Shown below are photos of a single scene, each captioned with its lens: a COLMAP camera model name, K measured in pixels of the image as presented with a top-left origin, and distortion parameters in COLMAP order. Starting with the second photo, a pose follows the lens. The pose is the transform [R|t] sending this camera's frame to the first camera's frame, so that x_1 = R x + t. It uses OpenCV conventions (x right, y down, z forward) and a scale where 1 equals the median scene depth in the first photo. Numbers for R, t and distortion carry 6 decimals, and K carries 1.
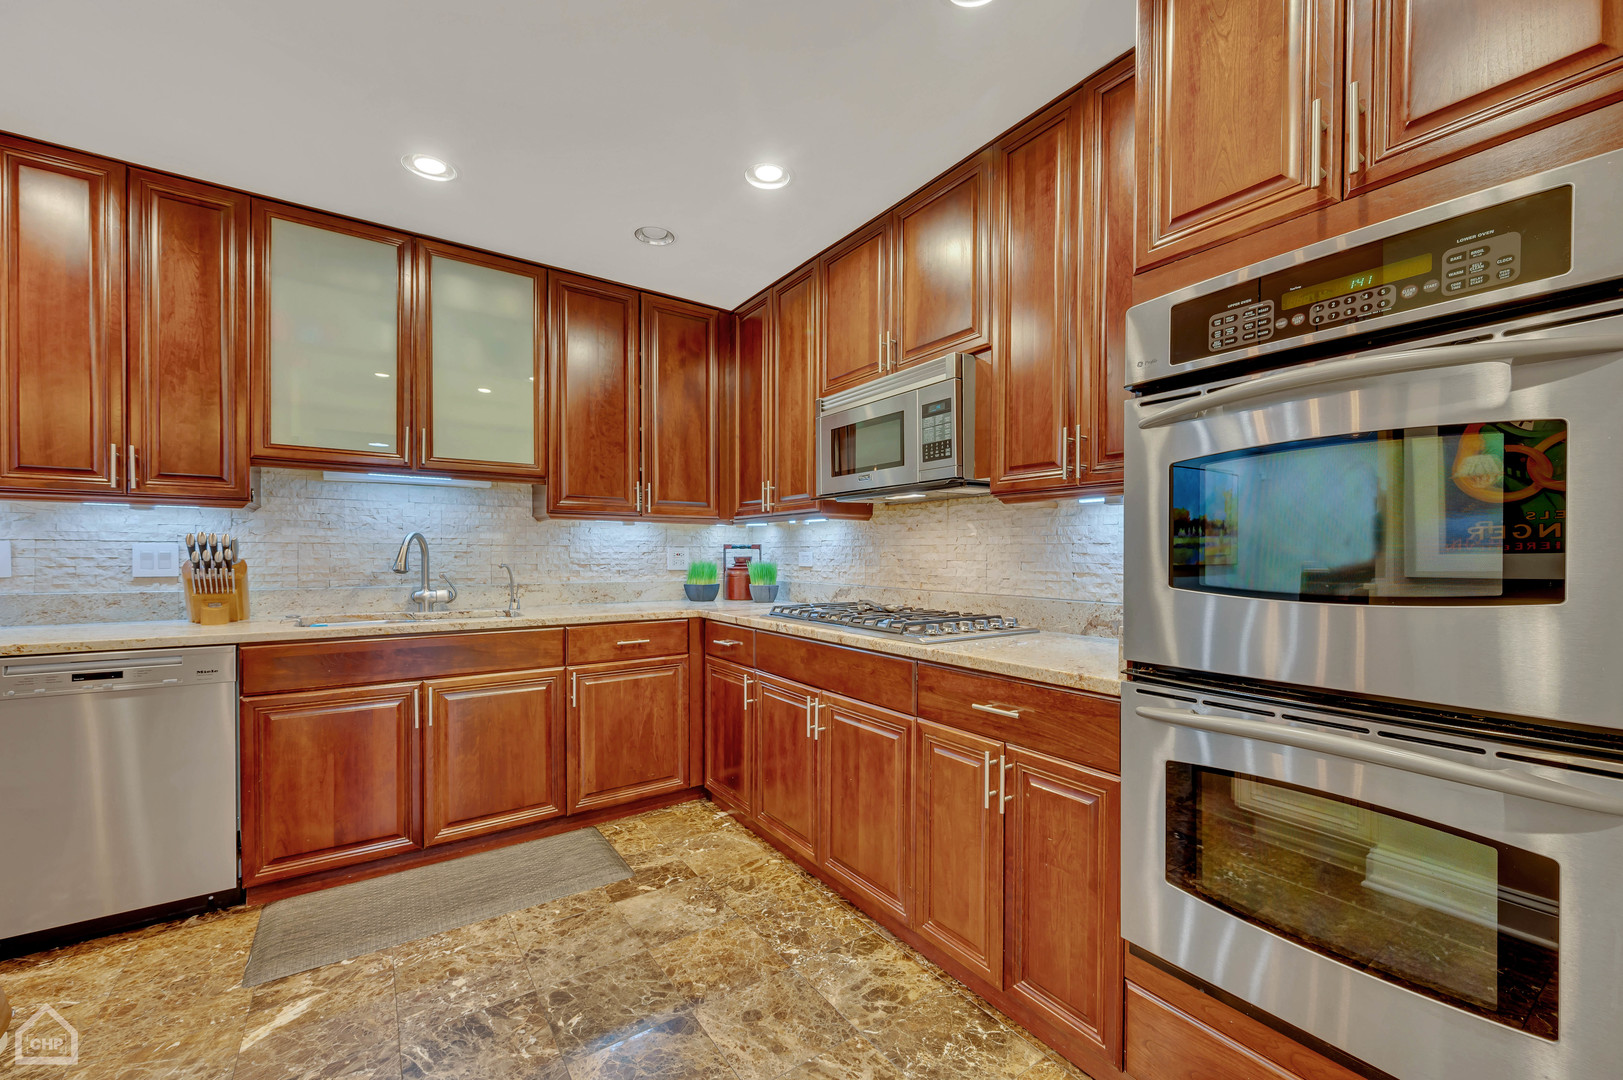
lens RADIAL K [[645.8, 0, 815.8], [0, 645.8, 560.6], [0, 0, 1]] dist [-0.000337, 0.000190]
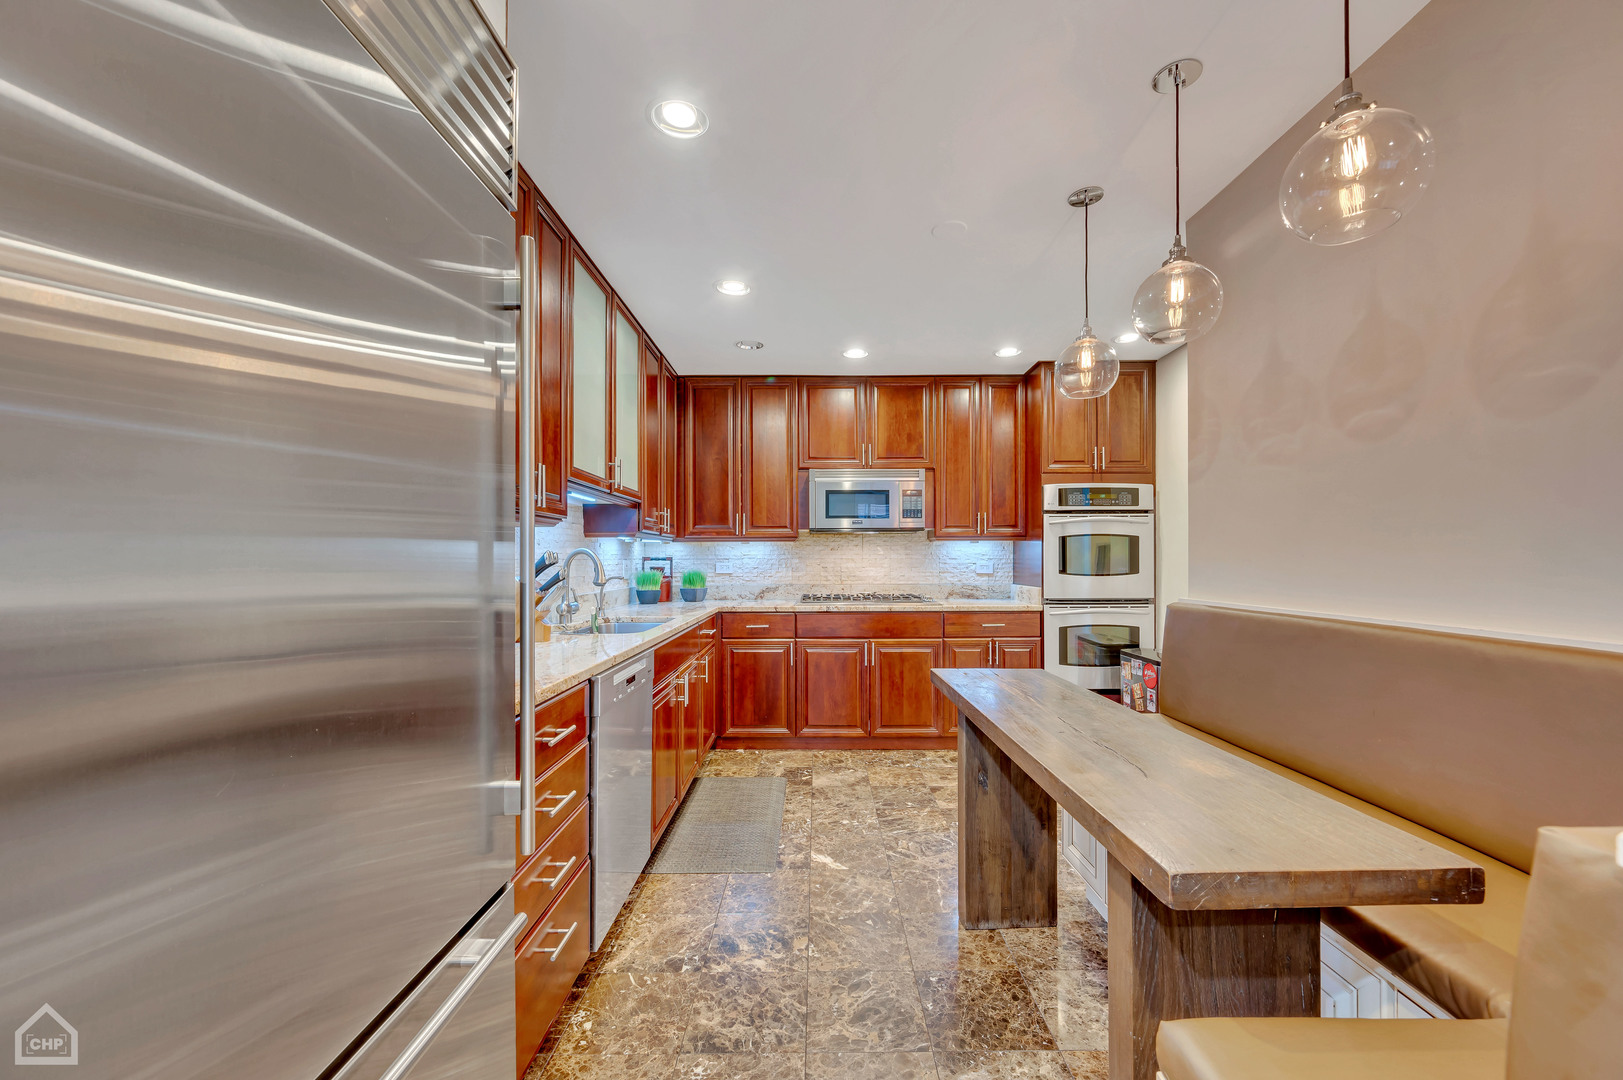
lens RADIAL K [[645.8, 0, 815.8], [0, 645.8, 560.6], [0, 0, 1]] dist [-0.000337, 0.000190]
pose [[0.572187, -0.005469, 0.820105, -1.766396], [0.012234, 0.999923, -0.001868, -0.022228], [-0.820032, 0.011102, 0.572210, 0.084758]]
